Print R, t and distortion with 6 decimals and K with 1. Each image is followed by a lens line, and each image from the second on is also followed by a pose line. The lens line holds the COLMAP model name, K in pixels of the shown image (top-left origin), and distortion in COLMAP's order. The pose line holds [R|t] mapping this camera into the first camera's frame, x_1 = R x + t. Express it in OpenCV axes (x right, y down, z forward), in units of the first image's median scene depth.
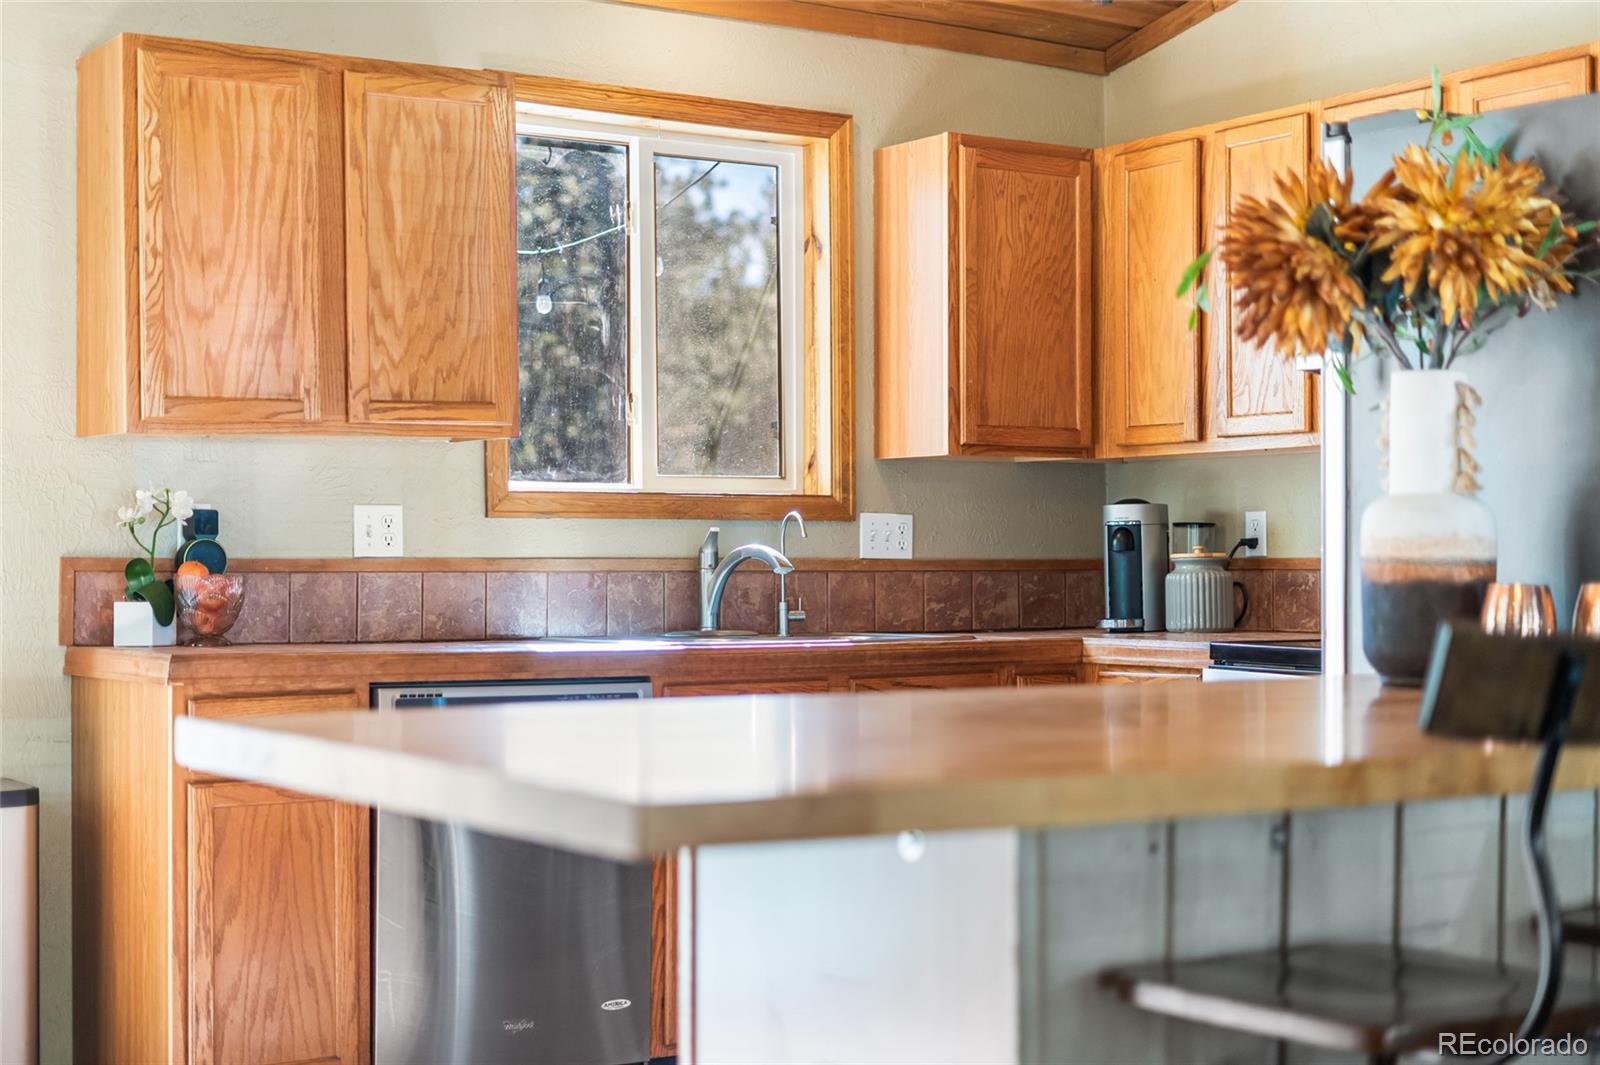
lens RADIAL K [[2398.1, 0, 800.0], [0, 2398.1, 532.5], [0, 0, 1]] dist [0.002724, 0.059338]
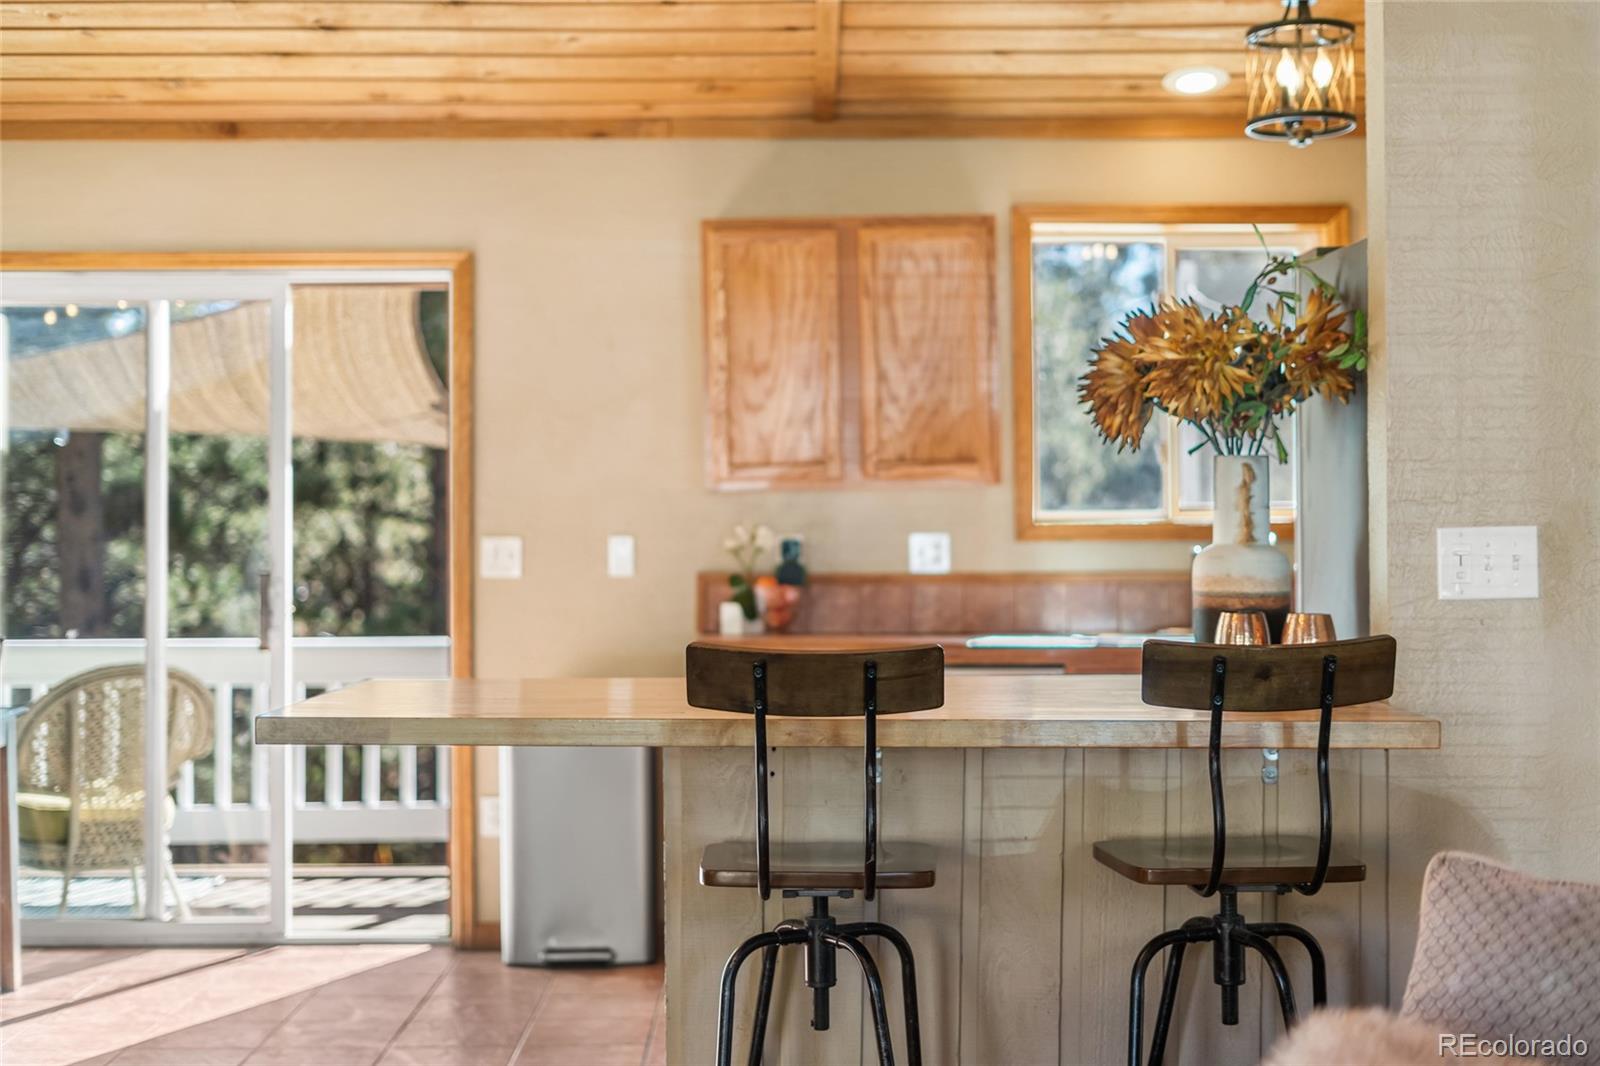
lens RADIAL K [[2398.1, 0, 800.0], [0, 2398.1, 533.0], [0, 0, 1]] dist [0.002724, 0.059338]
pose [[0.844363, -0.002378, -0.535766, 0.532259], [0.006578, 0.999961, 0.005928, -0.021866], [0.535731, -0.008529, 0.844345, -0.207992]]
